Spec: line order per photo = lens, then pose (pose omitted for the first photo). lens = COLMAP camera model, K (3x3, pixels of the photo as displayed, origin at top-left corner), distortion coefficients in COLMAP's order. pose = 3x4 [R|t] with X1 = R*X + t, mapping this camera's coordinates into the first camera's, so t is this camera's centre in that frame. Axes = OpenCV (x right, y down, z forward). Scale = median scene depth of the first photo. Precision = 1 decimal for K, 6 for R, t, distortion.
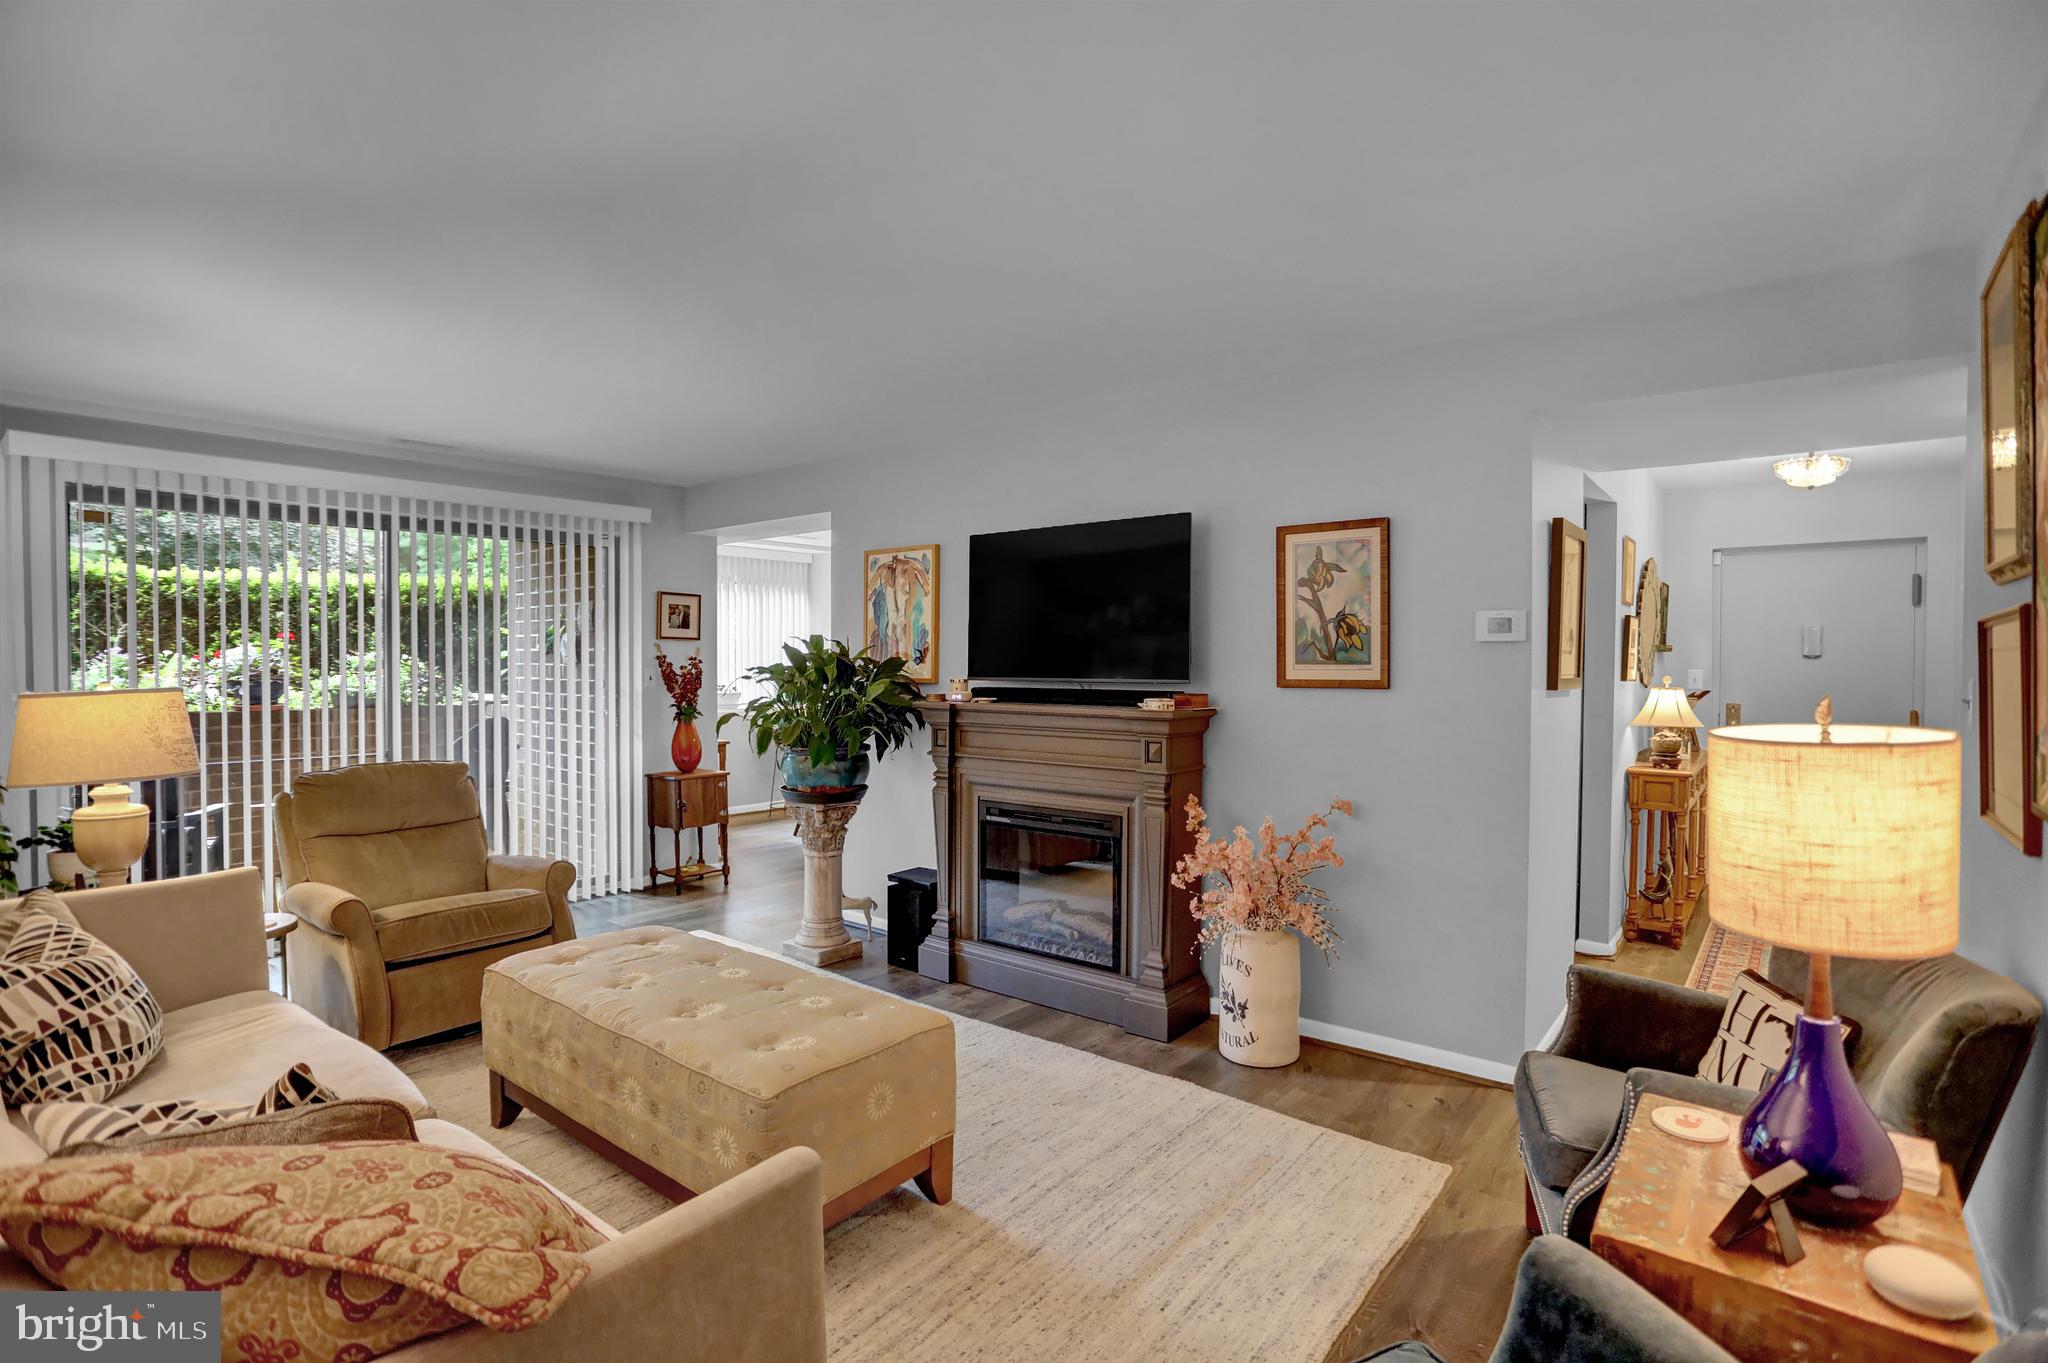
lens RADIAL K [[989.8, 0, 1026.9], [0, 989.8, 678.0], [0, 0, 1]] dist [-0.068977, 0.025621]
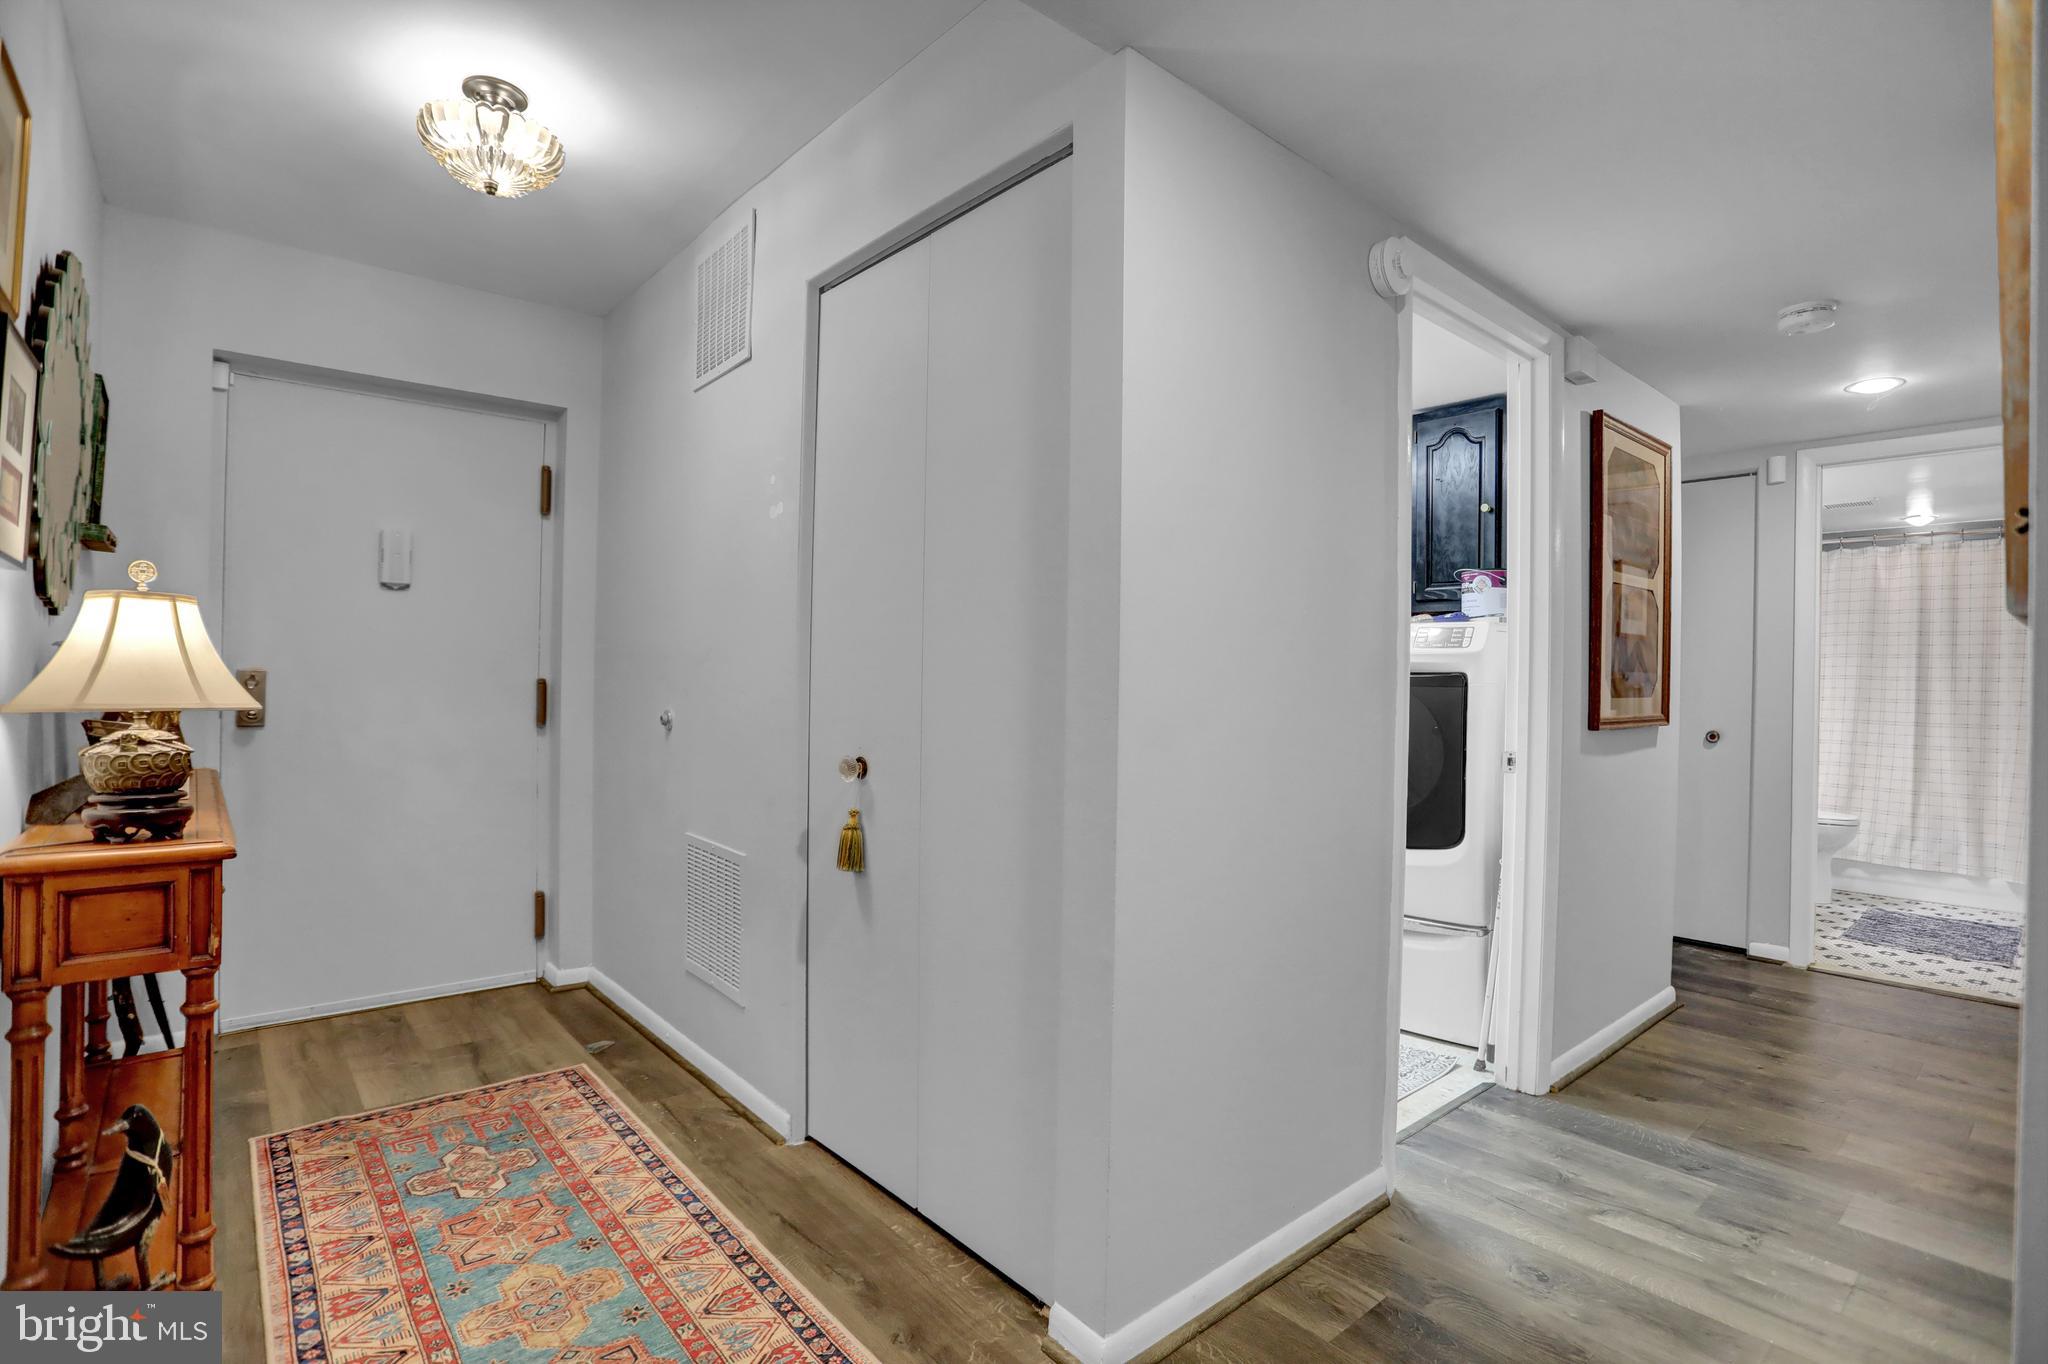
lens RADIAL K [[971.0, 0, 1024.0], [0, 971.0, 672.8], [0, 0, 1]] dist [-0.020279, 0.000096]
pose [[0.183774, -0.001514, 0.982967, 0.395590], [0.003356, 0.999994, 0.000913, 0.037091], [-0.982963, 0.003131, 0.183778, 0.638280]]
